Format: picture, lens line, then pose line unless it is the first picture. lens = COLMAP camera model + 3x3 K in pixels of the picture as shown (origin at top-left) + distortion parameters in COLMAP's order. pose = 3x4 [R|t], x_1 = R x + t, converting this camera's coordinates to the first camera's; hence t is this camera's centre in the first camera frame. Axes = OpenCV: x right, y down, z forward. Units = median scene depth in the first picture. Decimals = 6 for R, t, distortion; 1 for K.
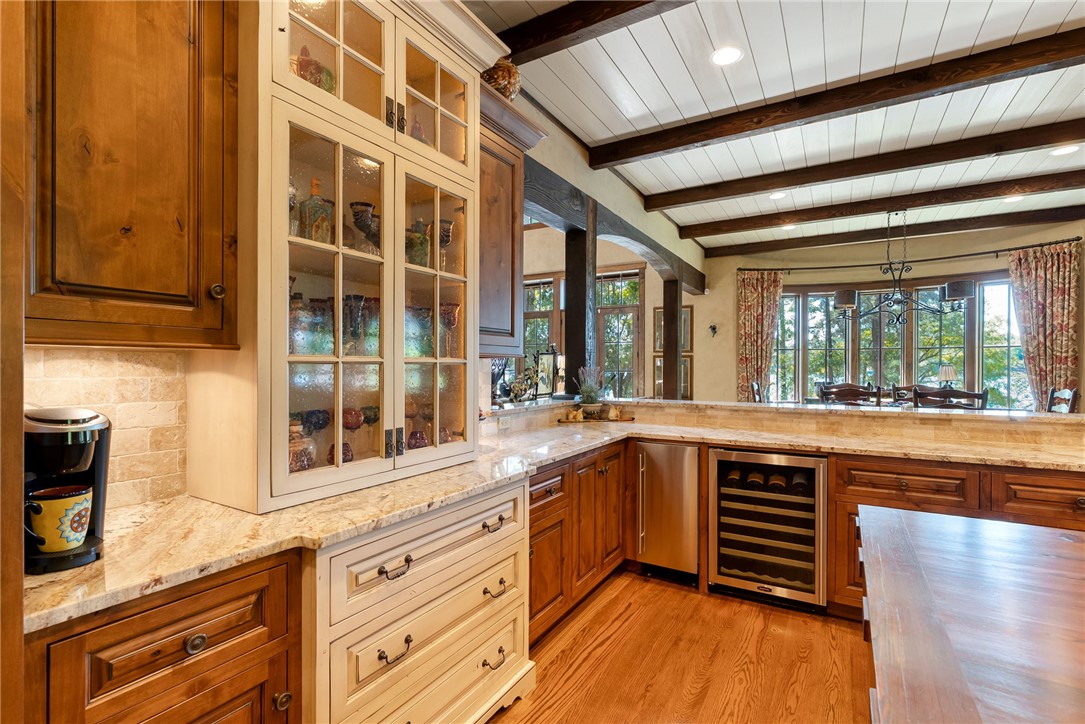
lens RADIAL K [[498.3, 0, 546.5], [0, 498.3, 367.6], [0, 0, 1]] dist [-0.001532, -0.000636]
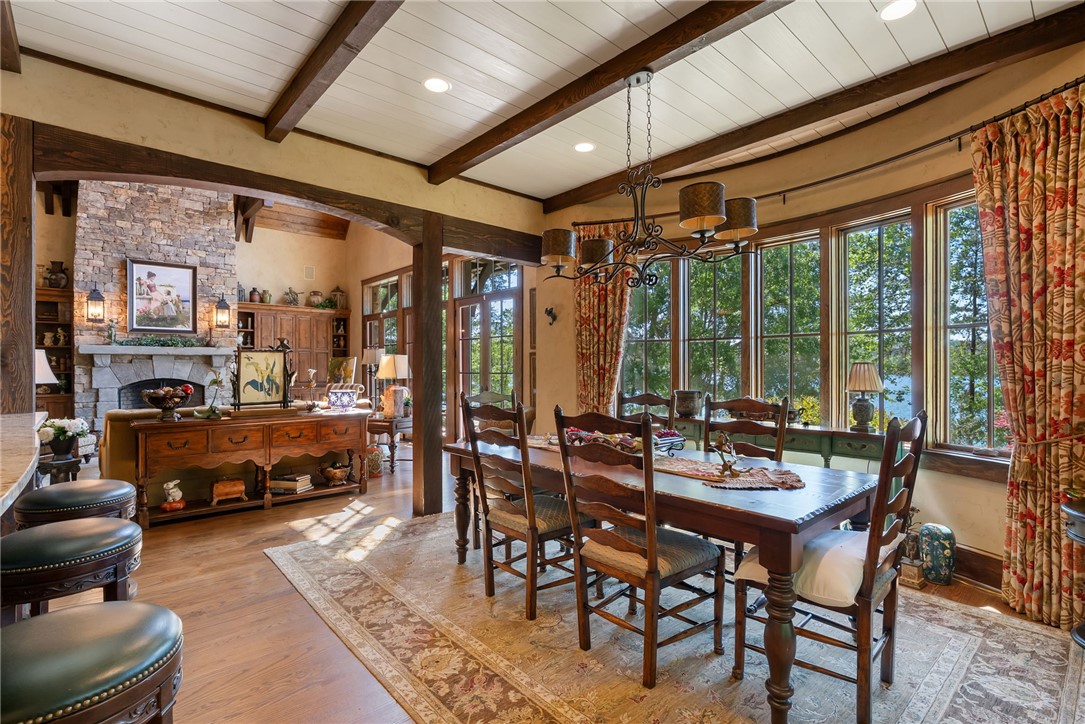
lens RADIAL K [[512.8, 0, 546.1], [0, 512.8, 367.3], [0, 0, 1]] dist [-0.001792, 0.000301]
pose [[0.954395, -0.003268, -0.298529, 0.731735], [0.001819, 0.999985, -0.005131, 0.003278], [0.298541, 0.004354, 0.954387, 0.417874]]
